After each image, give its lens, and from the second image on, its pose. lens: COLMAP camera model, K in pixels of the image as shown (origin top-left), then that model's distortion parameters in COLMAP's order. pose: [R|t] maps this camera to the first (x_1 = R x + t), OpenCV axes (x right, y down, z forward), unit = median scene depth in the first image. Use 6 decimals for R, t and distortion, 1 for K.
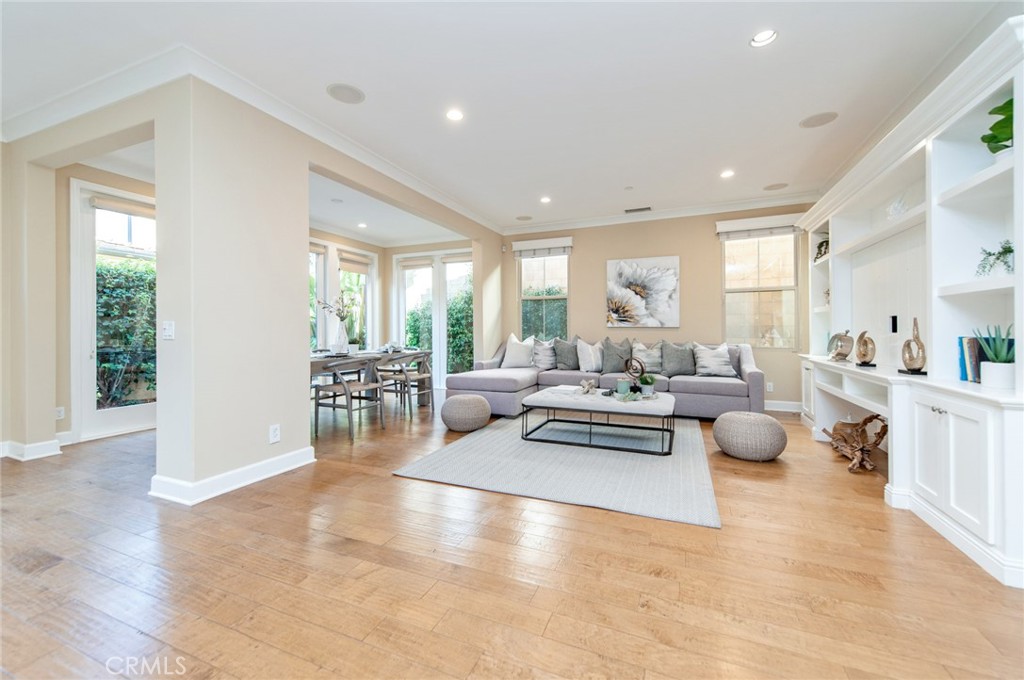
lens RADIAL K [[398.7, 0, 511.5], [0, 398.7, 336.7], [0, 0, 1]] dist [0.012278, -0.002635]
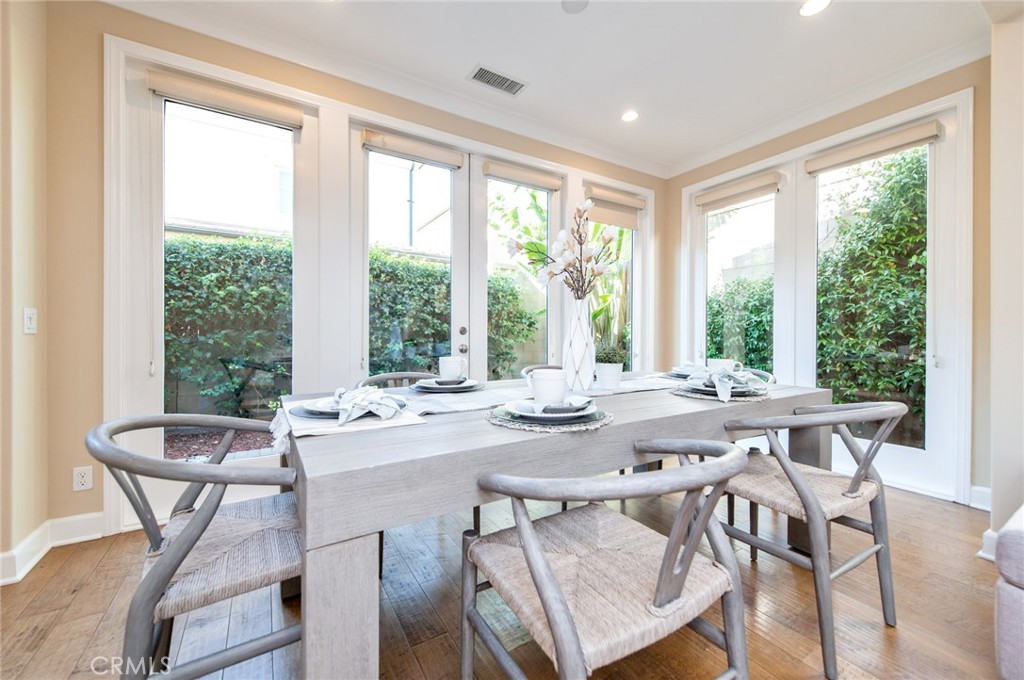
lens RADIAL K [[398.7, 0, 518.7], [0, 398.7, 335.3], [0, 0, 1]] dist [0.012278, -0.002635]
pose [[0.823261, 0.006732, -0.567623, -0.223264], [-0.012921, 0.999893, -0.006883, -0.003329], [0.567516, 0.013001, 0.823260, 0.568813]]
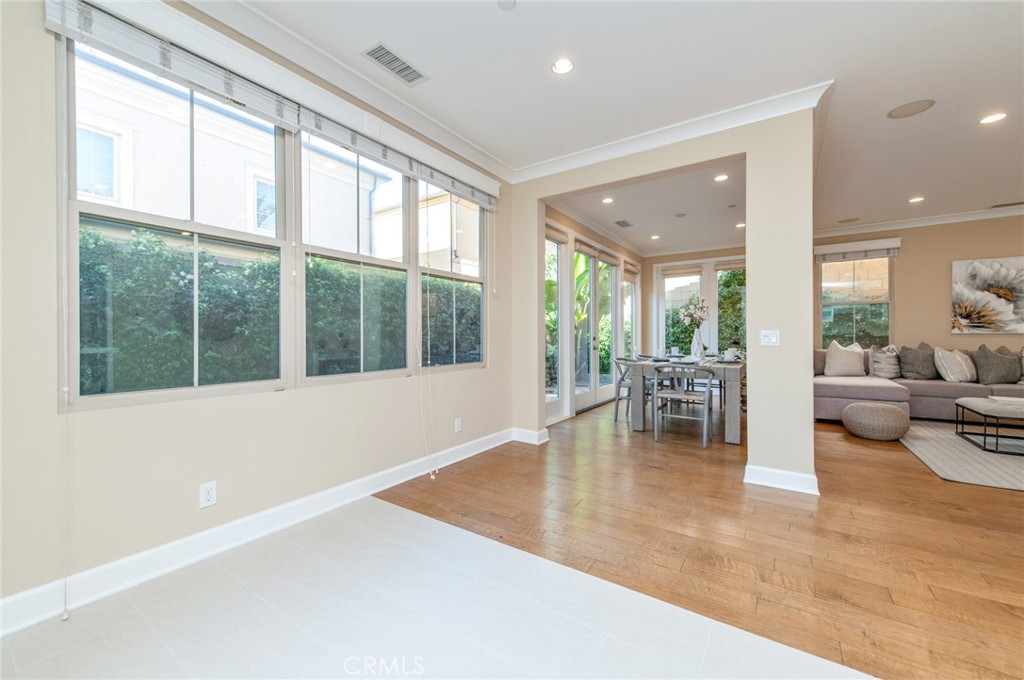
lens RADIAL K [[398.7, 0, 513.9], [0, 398.7, 337.3], [0, 0, 1]] dist [0.012278, -0.002635]
pose [[0.981806, 0.002026, -0.189875, -0.584835], [-0.005168, 0.999858, -0.016056, 0.004124], [0.189816, 0.016745, 0.981677, -0.102785]]
